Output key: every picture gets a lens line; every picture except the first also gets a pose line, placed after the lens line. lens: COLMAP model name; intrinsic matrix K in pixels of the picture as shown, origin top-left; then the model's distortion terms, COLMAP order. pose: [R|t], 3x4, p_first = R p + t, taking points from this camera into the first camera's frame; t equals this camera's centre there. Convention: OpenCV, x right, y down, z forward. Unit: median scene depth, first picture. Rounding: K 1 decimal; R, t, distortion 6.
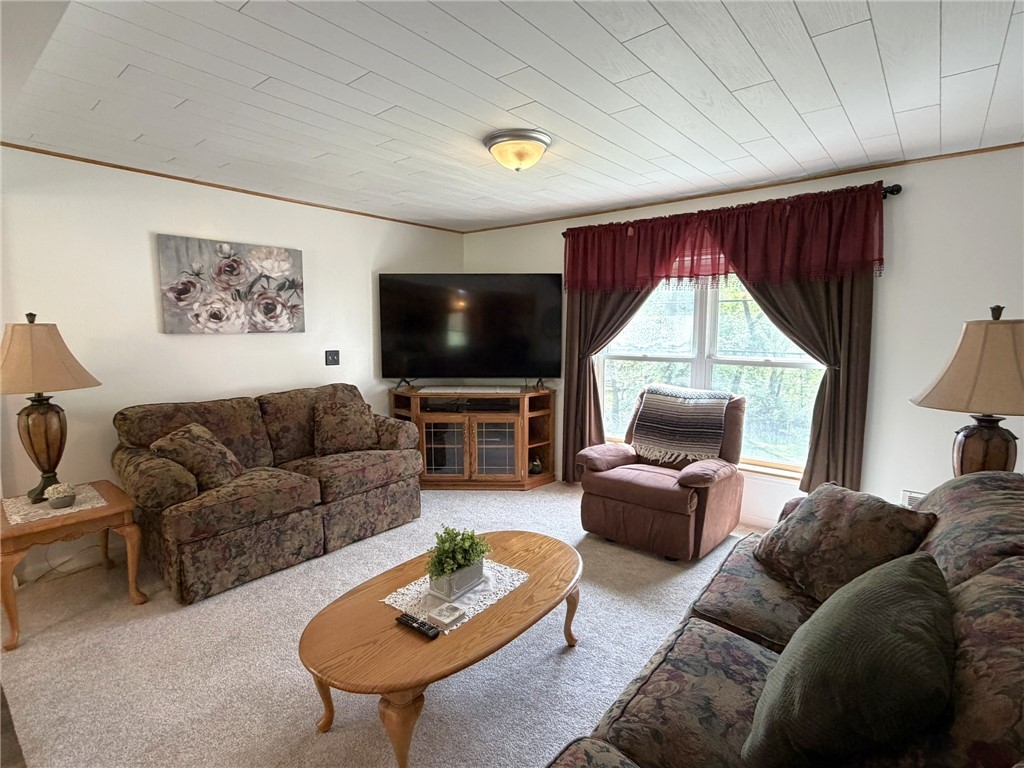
lens RADIAL K [[518.6, 0, 512.0], [0, 518.6, 384.0], [0, 0, 1]] dist [0.002909, 0.000084]
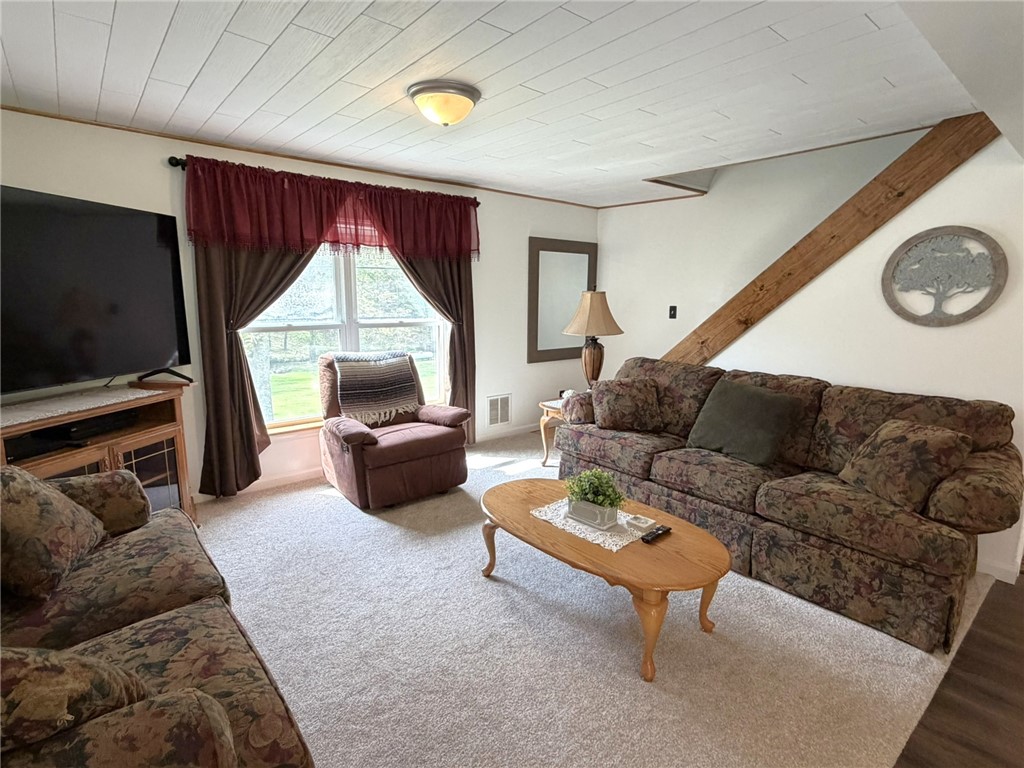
lens RADIAL K [[532.0, 0, 512.0], [0, 532.0, 384.0], [0, 0, 1]] dist [-0.000058, -0.000793]
pose [[0.173505, -0.157392, 0.972175, -0.678145], [0.104673, 0.984502, 0.140707, -0.049471], [-0.979255, 0.077347, 0.187291, 0.511659]]
